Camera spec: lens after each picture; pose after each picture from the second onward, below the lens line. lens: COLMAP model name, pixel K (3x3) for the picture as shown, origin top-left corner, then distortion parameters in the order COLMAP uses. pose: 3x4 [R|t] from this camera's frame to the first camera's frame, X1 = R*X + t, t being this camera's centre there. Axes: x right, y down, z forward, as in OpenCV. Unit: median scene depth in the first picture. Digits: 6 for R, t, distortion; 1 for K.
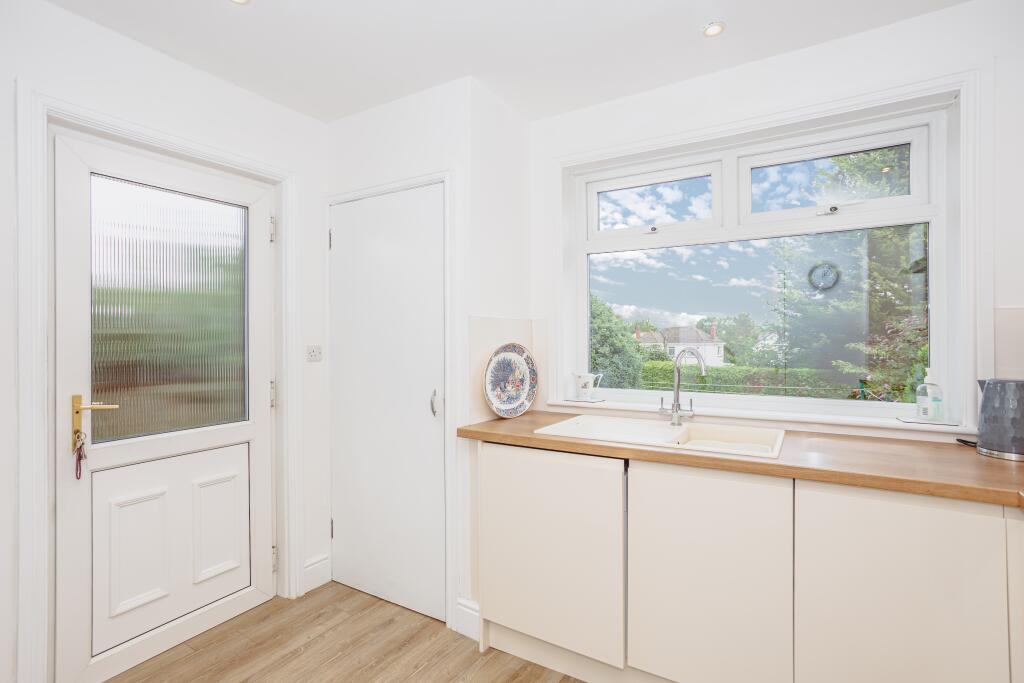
lens RADIAL K [[511.5, 0, 512.0], [0, 511.5, 341.5], [0, 0, 1]] dist [-0.029552, 0.022217]
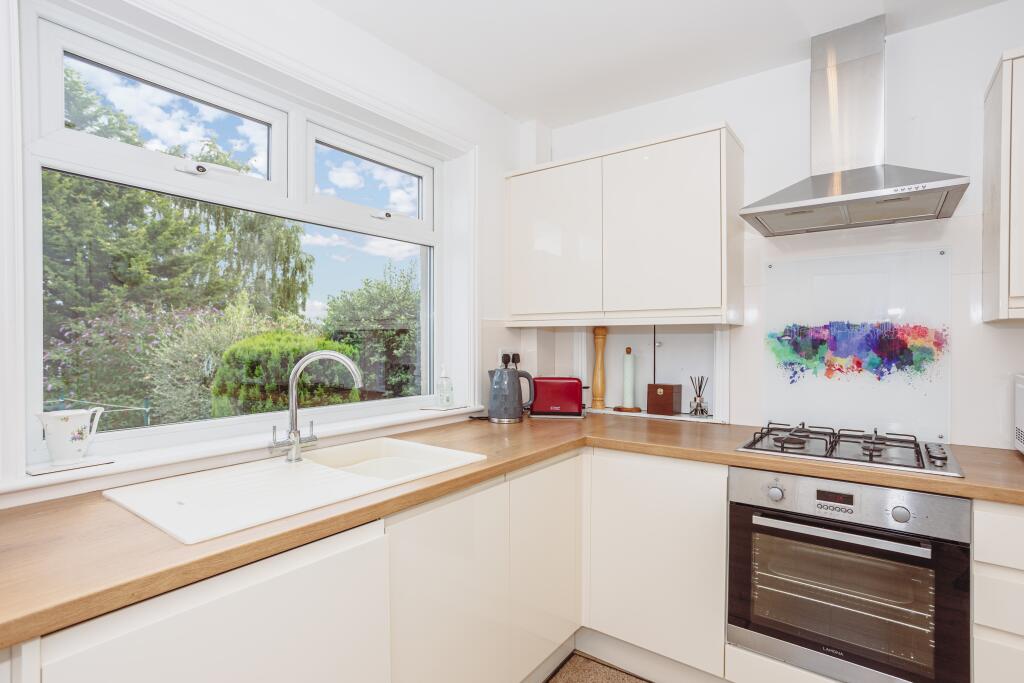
lens RADIAL K [[511.5, 0, 512.0], [0, 511.5, 341.5], [0, 0, 1]] dist [-0.029552, 0.022217]
pose [[0.087047, 0.001843, 0.996203, -0.306151], [0.006224, 0.999978, -0.002394, 0.000414], [-0.996185, 0.006408, 0.087033, 0.543299]]
